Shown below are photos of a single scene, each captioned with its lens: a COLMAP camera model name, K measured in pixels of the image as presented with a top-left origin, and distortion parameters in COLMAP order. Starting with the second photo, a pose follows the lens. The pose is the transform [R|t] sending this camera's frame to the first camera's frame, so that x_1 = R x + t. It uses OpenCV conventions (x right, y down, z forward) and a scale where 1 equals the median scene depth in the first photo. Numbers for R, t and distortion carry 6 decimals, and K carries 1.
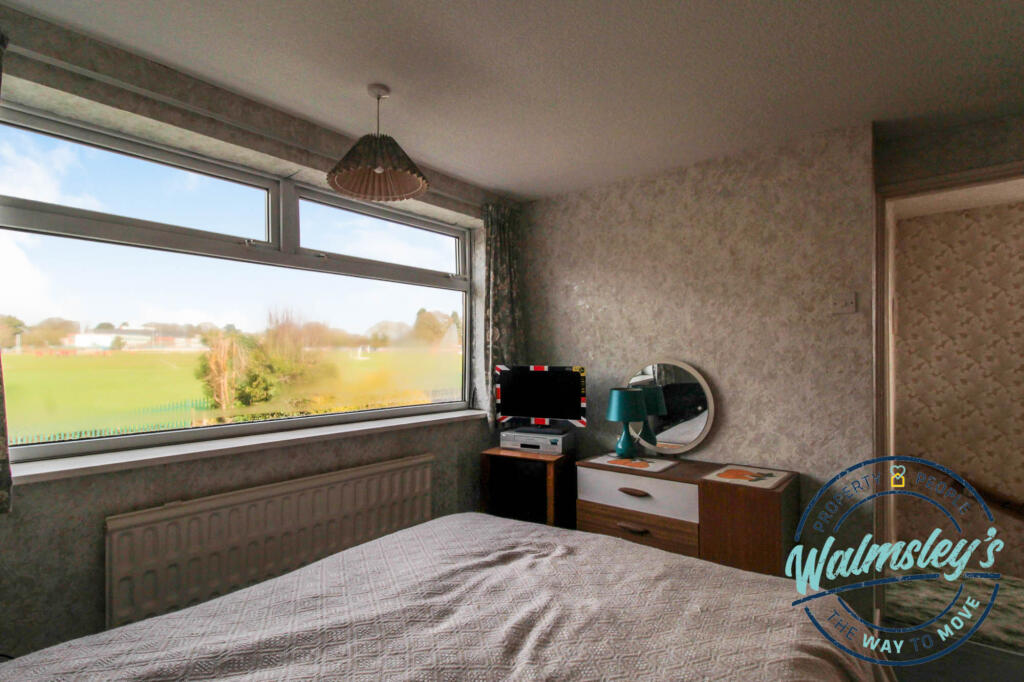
lens RADIAL K [[497.7, 0, 496.9], [0, 497.7, 352.4], [0, 0, 1]] dist [0.002772, -0.000327]
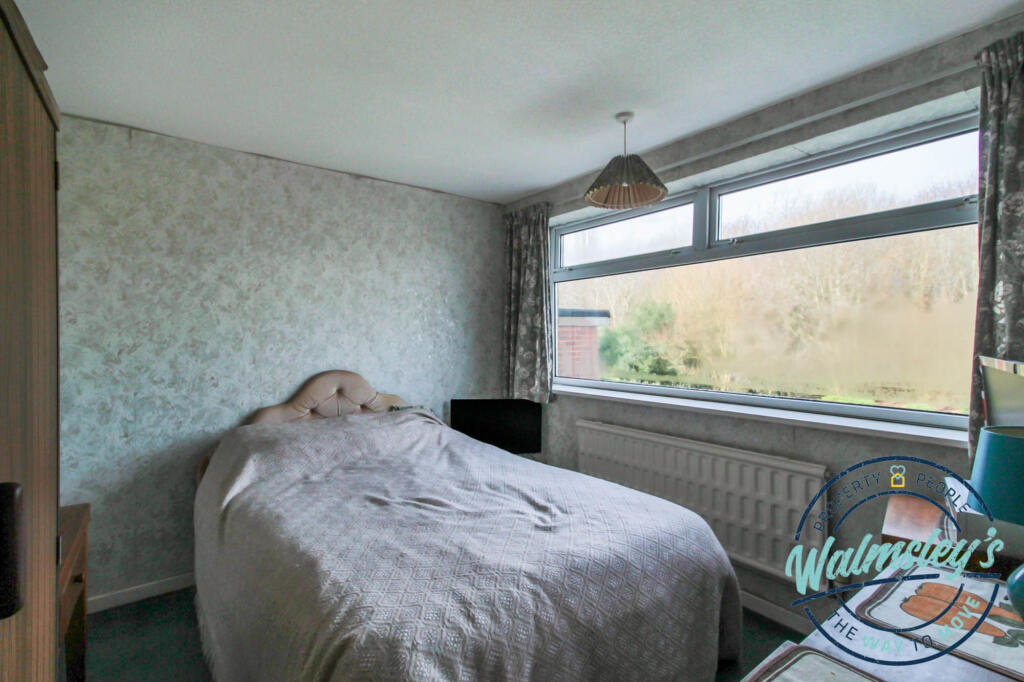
lens RADIAL K [[477.0, 0, 512.0], [0, 477.0, 341.0], [0, 0, 1]] dist [-0.000249, -0.000108]
pose [[-0.214175, 0.005162, -0.976782, 1.270497], [0.011573, 0.999929, 0.002746, 0.012517], [0.976727, -0.010716, -0.214220, 1.308973]]
